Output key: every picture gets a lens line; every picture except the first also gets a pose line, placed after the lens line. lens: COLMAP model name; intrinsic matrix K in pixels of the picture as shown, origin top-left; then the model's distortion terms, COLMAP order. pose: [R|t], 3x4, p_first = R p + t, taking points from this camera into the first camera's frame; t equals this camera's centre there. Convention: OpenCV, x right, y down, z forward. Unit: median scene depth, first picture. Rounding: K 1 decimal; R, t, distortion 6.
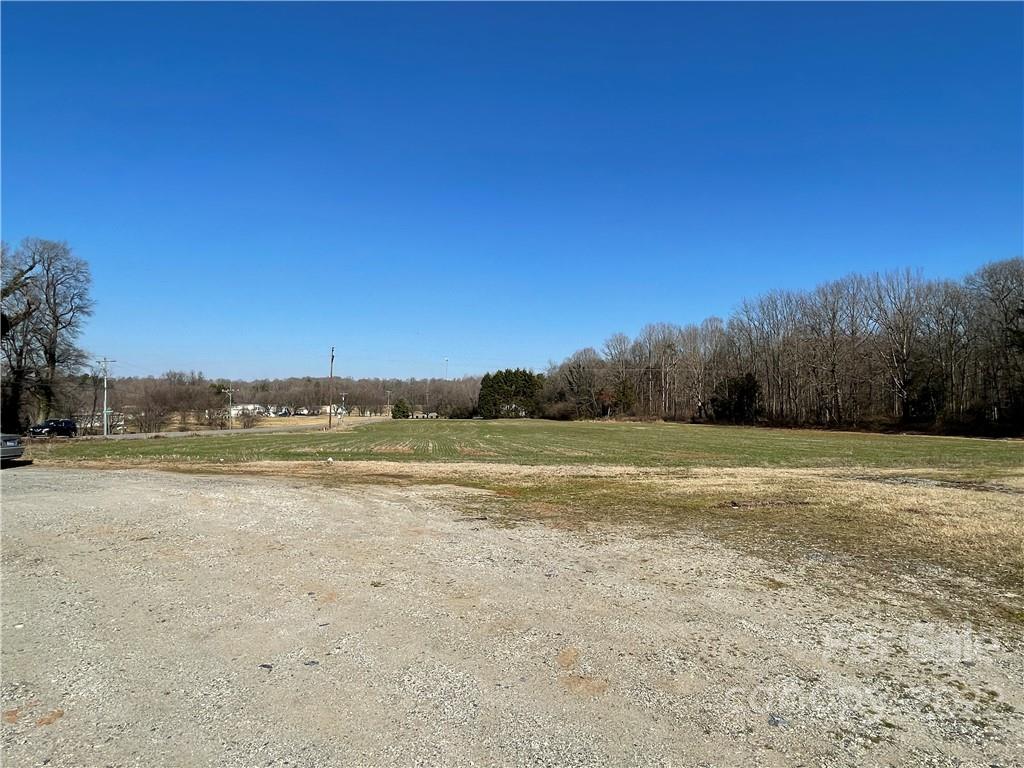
lens RADIAL K [[582.5, 0, 509.9], [0, 582.5, 387.4], [0, 0, 1]] dist [-0.003502, 0.000405]
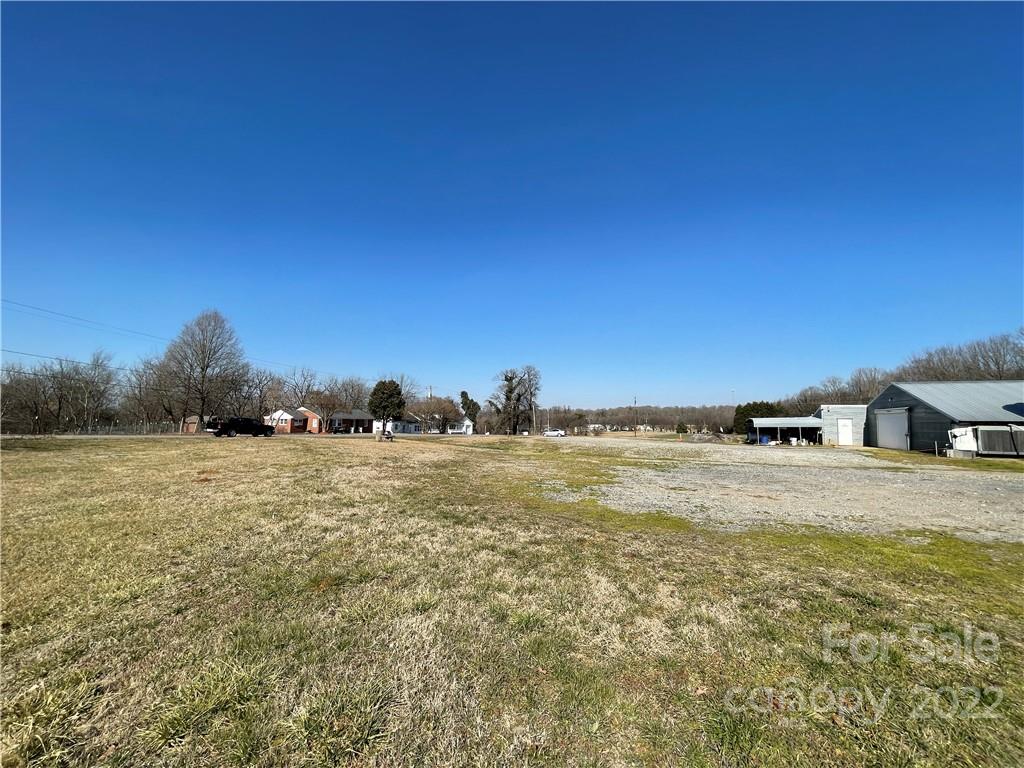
lens RADIAL K [[416.1, 0, 509.6], [0, 416.1, 388.2], [0, 0, 1]] dist [-0.001634, -0.000237]
pose [[0.814023, -0.049111, -0.578752, 0.112275], [0.015880, 0.997928, -0.062344, -0.009229], [0.580615, 0.041559, 0.813117, -0.271764]]
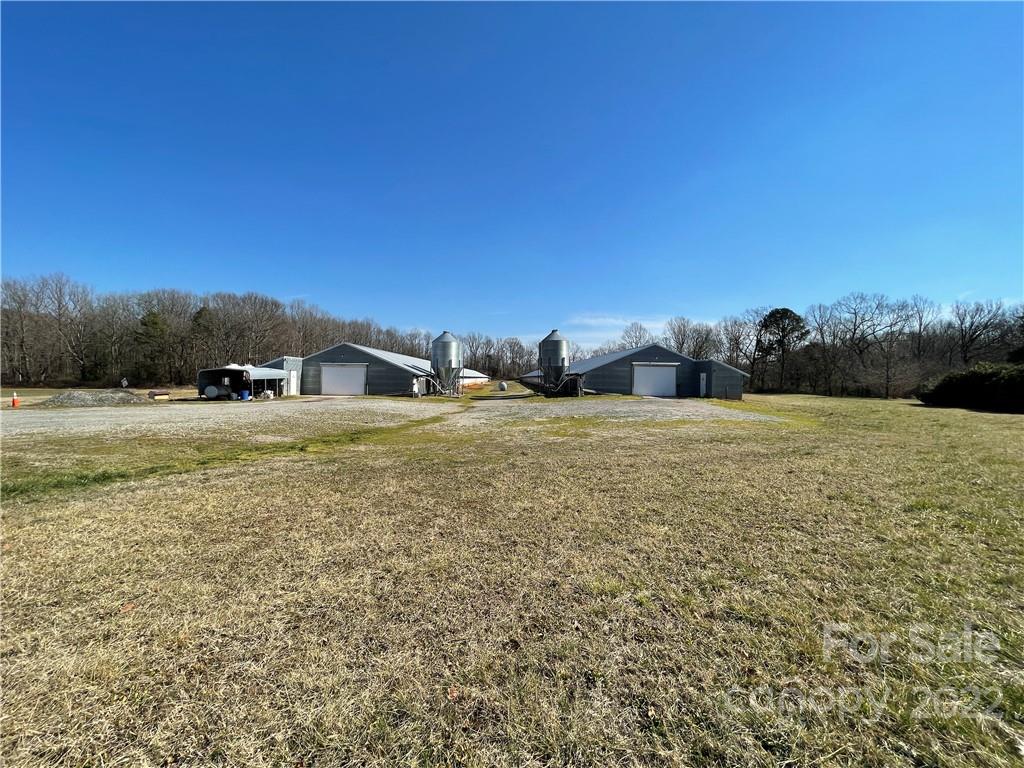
lens RADIAL K [[416.1, 0, 508.8], [0, 416.1, 378.5], [0, 0, 1]] dist [-0.001634, -0.000237]
pose [[0.281442, -0.010315, 0.959523, -0.032268], [-0.041587, 0.998872, 0.022936, -0.009537], [-0.958677, -0.046359, 0.280695, -0.185474]]
